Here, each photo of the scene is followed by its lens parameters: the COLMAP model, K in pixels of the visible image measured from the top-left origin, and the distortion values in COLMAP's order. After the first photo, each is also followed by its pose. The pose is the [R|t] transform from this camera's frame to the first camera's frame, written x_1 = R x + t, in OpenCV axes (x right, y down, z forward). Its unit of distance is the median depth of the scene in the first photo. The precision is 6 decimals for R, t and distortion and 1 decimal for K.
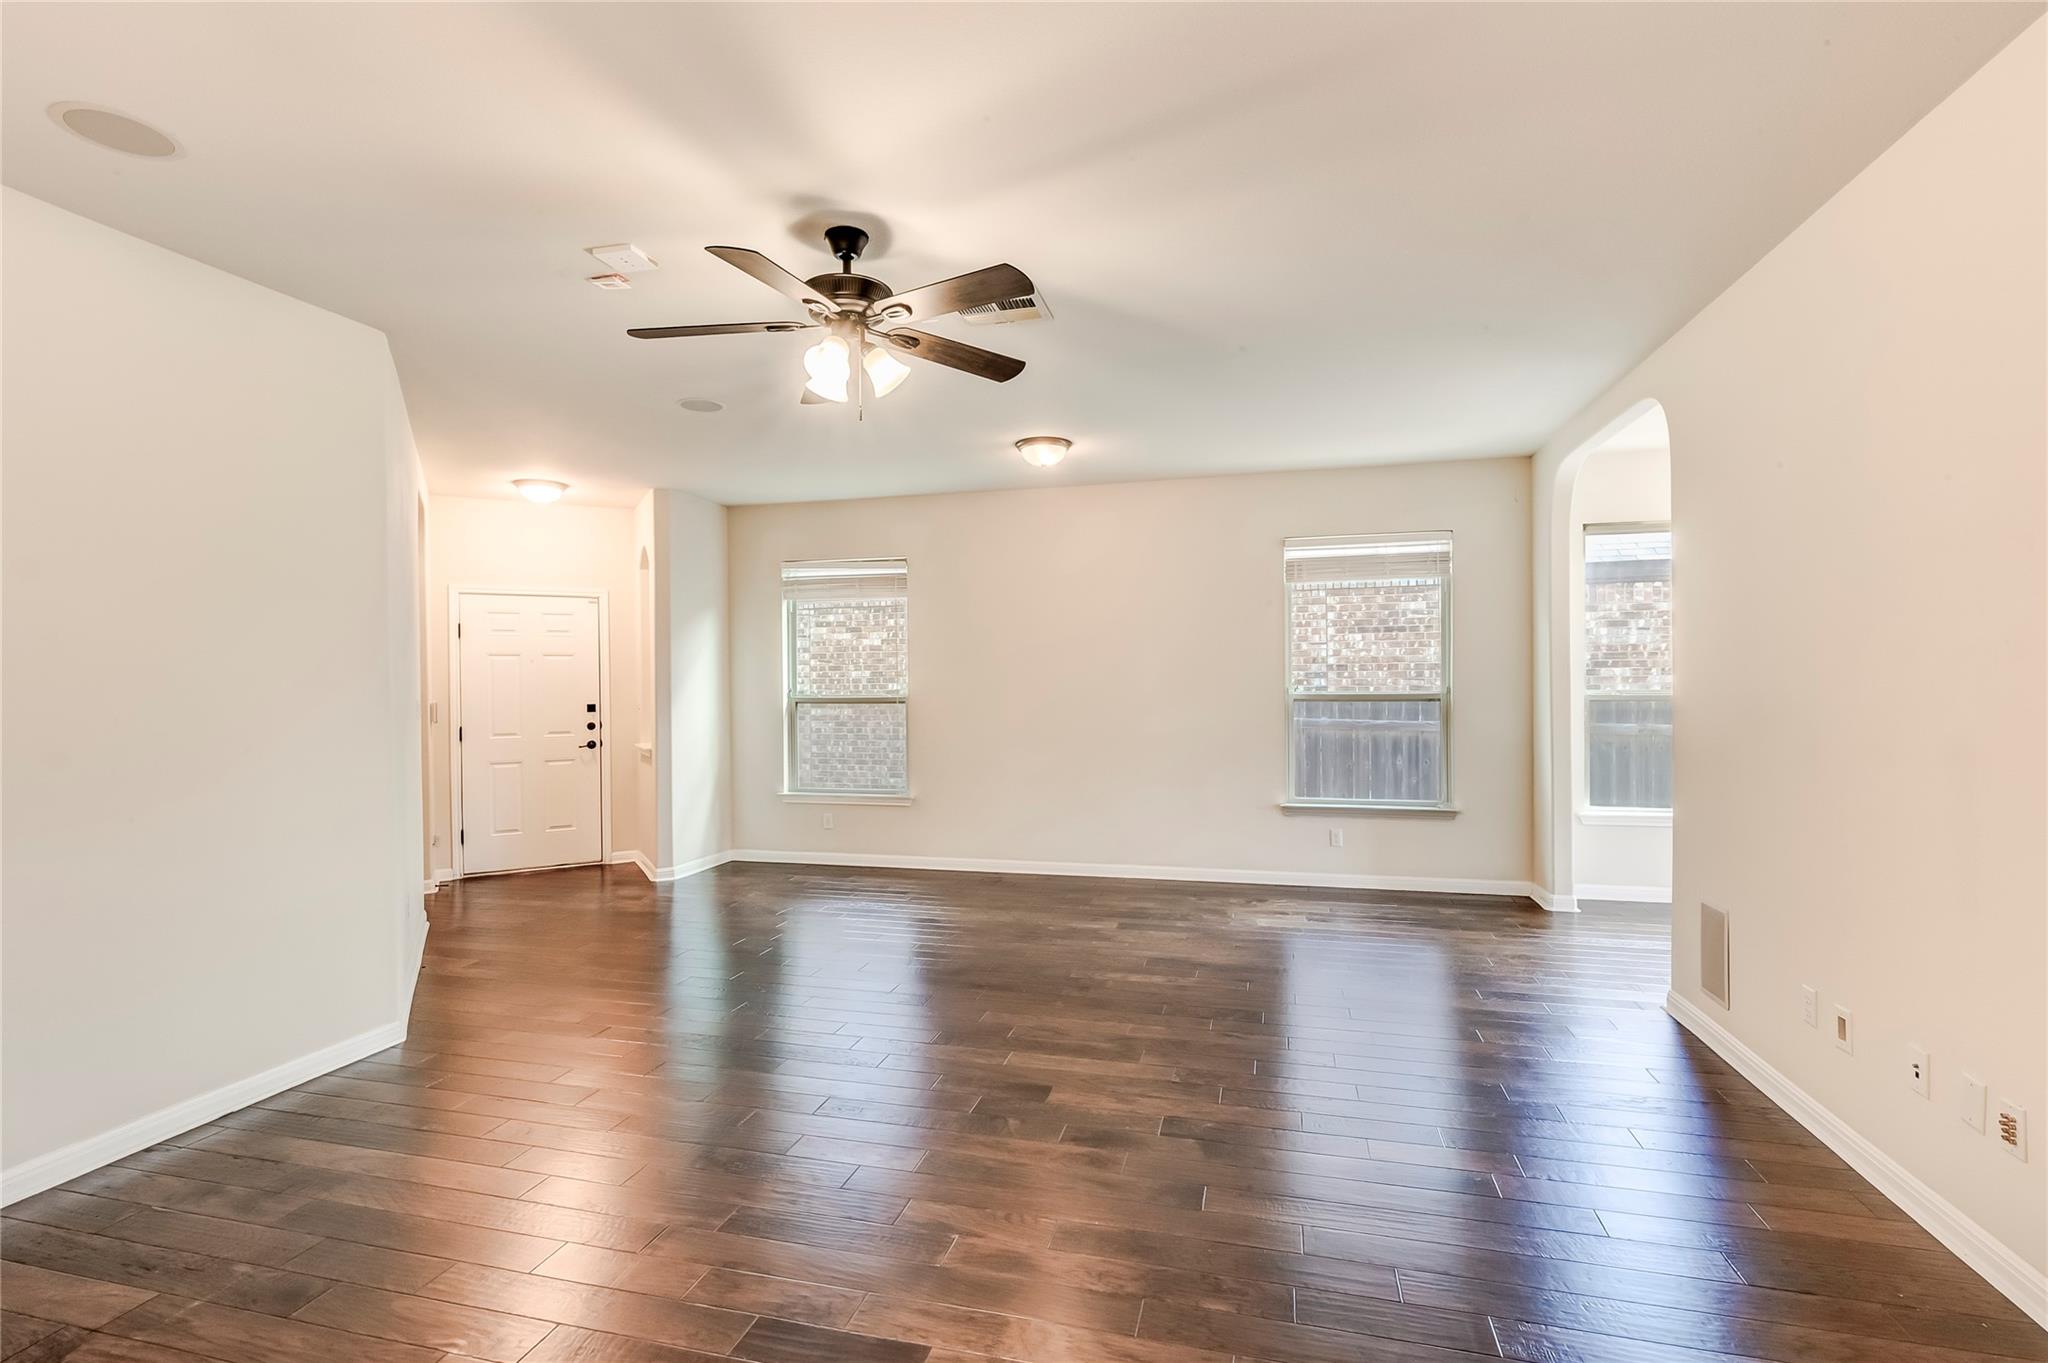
lens RADIAL K [[926.0, 0, 1032.7], [0, 926.0, 679.9], [0, 0, 1]] dist [0.004639, -0.001409]
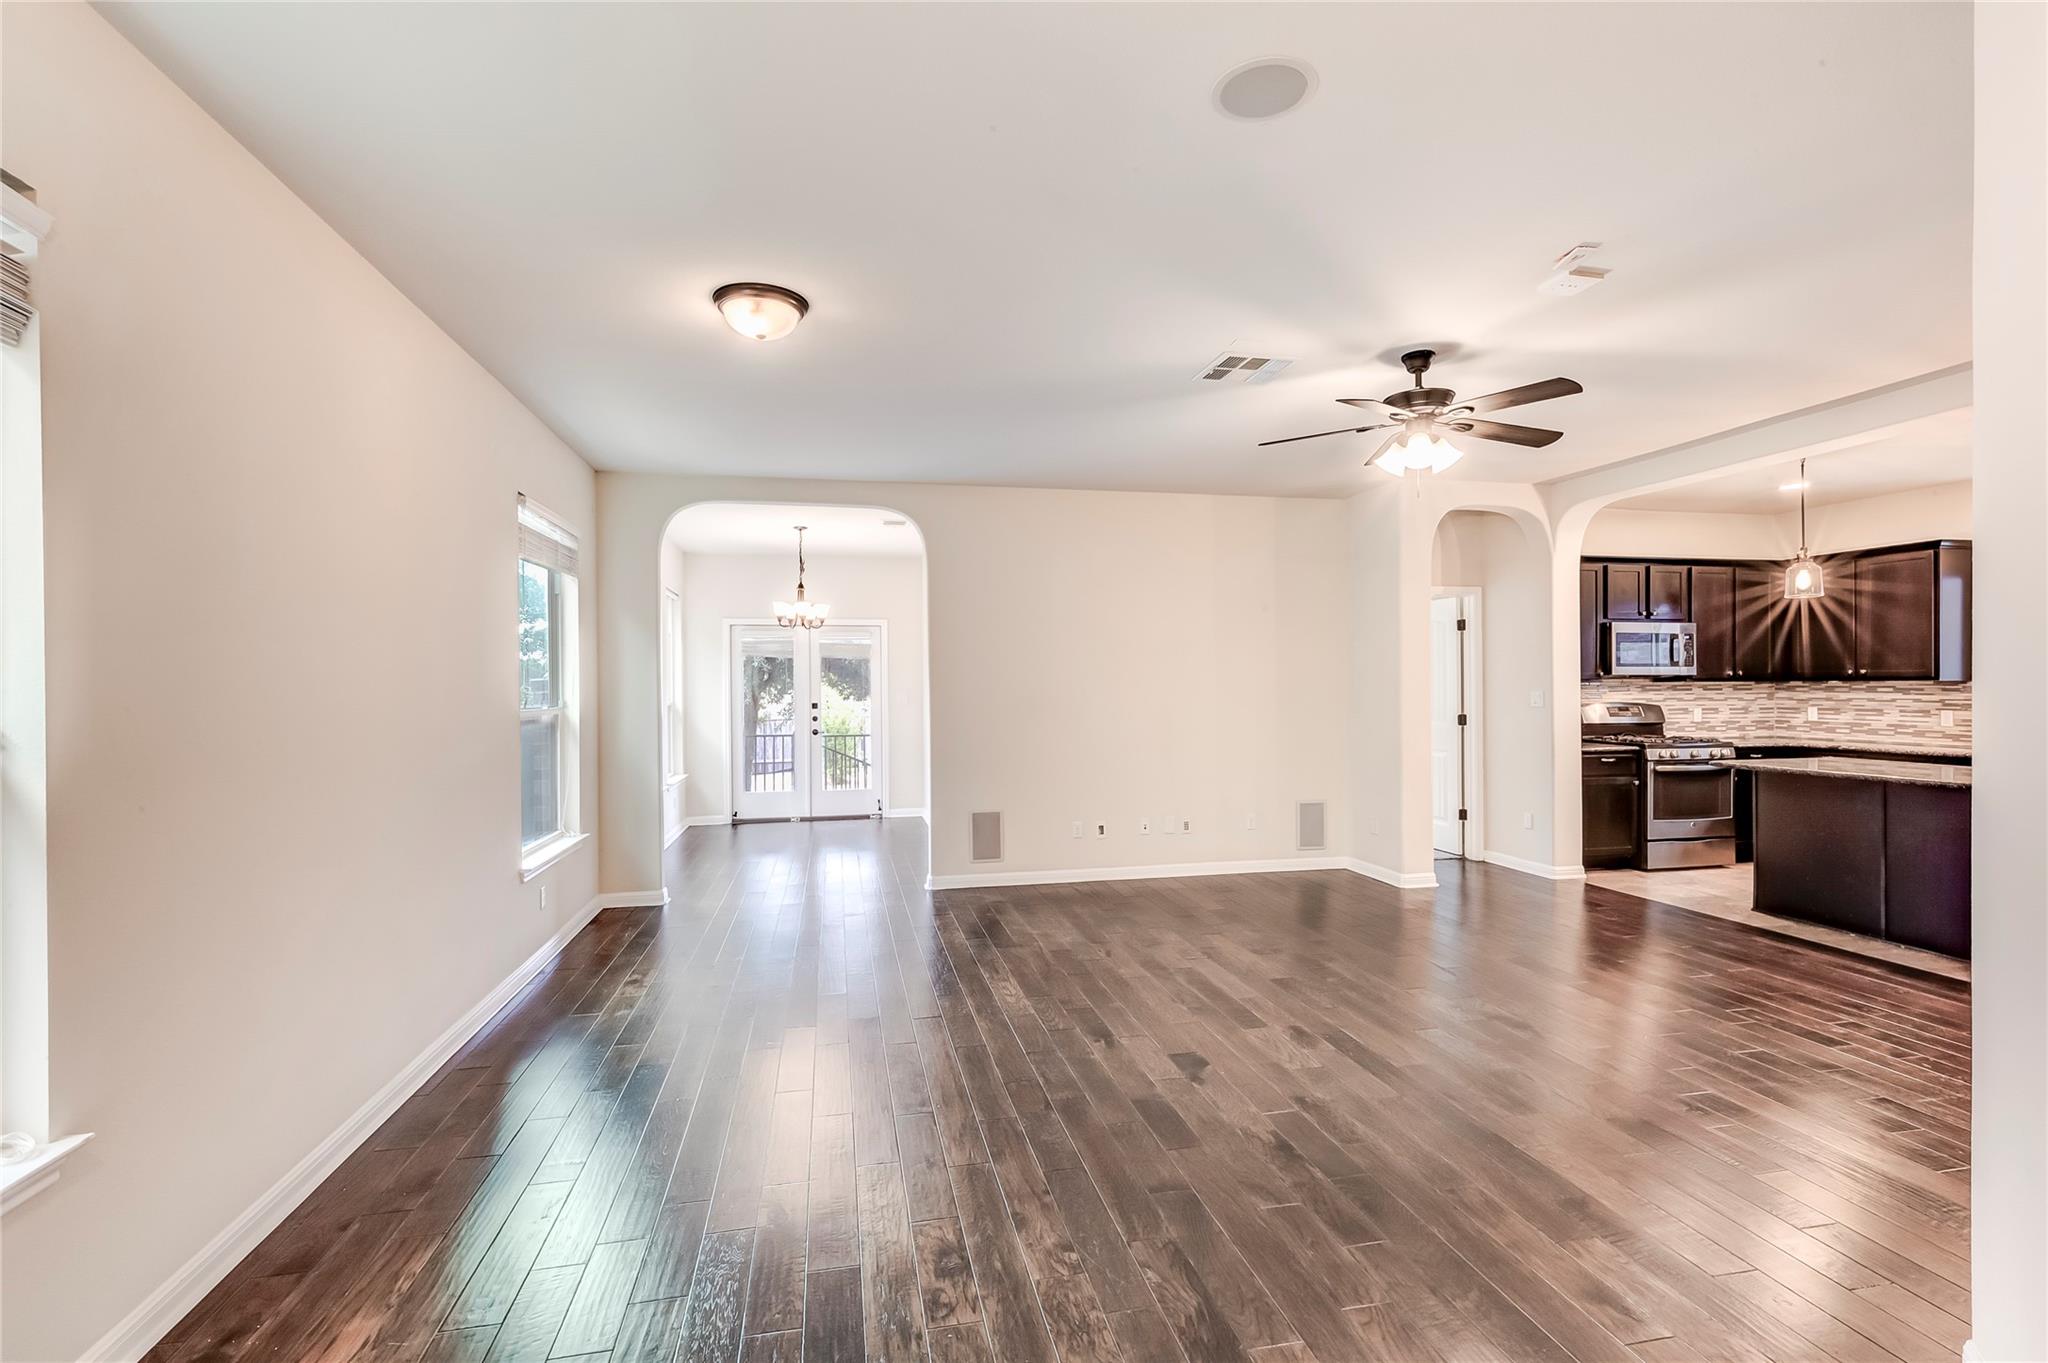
lens RADIAL K [[926.0, 0, 1021.2], [0, 926.0, 689.8], [0, 0, 1]] dist [0.004639, -0.001409]
pose [[-0.448523, 0.006588, 0.893747, -0.484223], [0.009664, 0.999950, -0.002521, 0.002362], [-0.893719, 0.007506, -0.448565, 0.900799]]
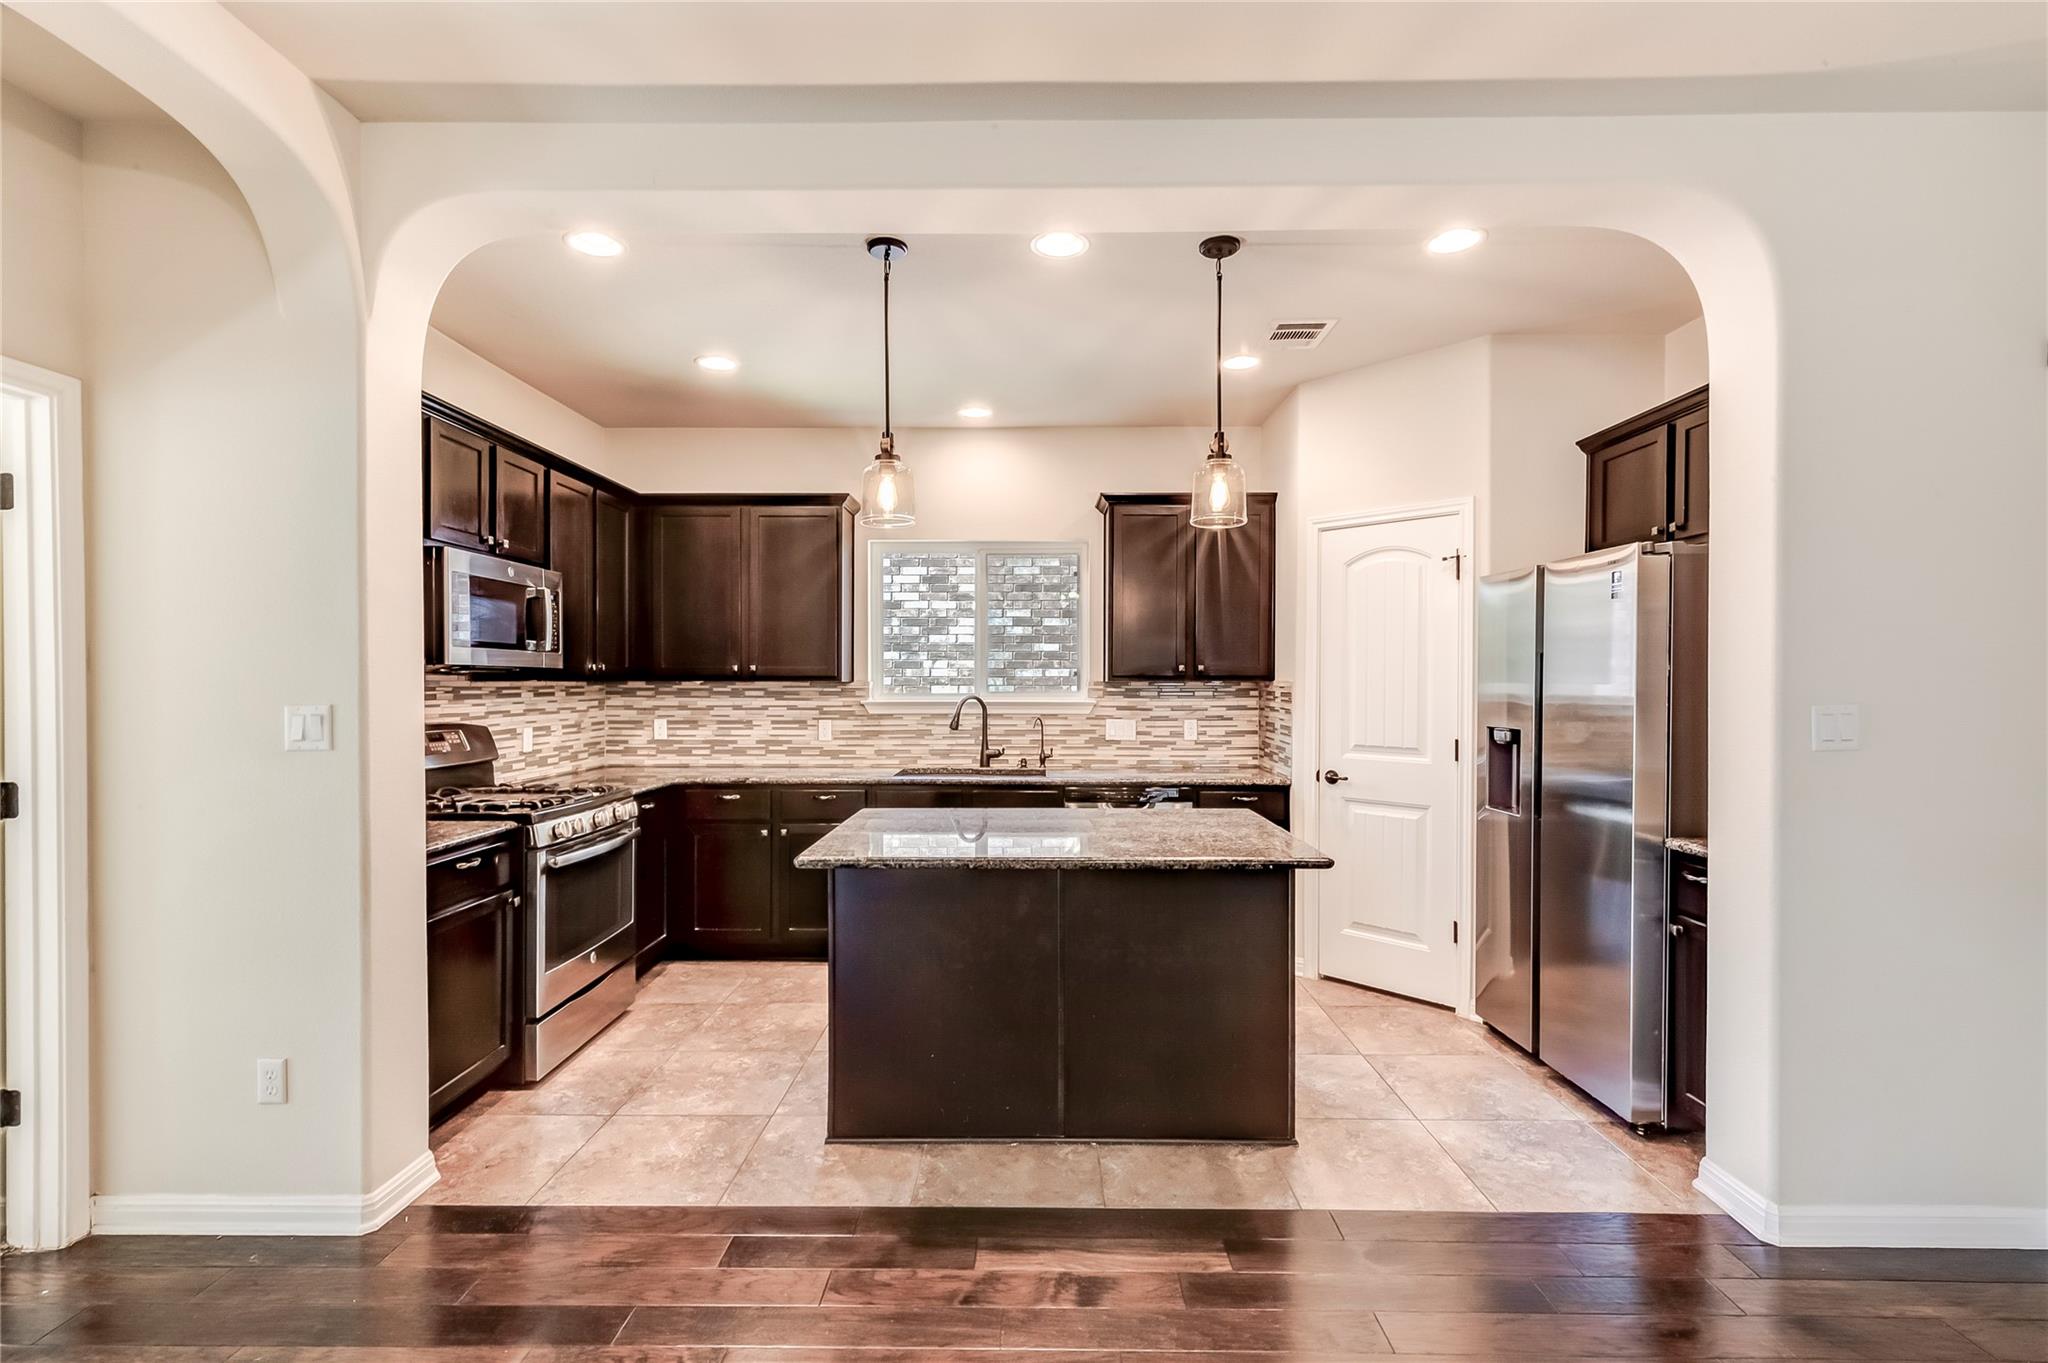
lens RADIAL K [[926.0, 0, 1025.6], [0, 926.0, 686.0], [0, 0, 1]] dist [0.004639, -0.001409]
pose [[-0.970170, 0.010489, -0.242199, -0.027066], [0.009285, 0.999938, 0.006109, 0.000243], [0.242248, 0.003678, -0.970207, 0.369709]]
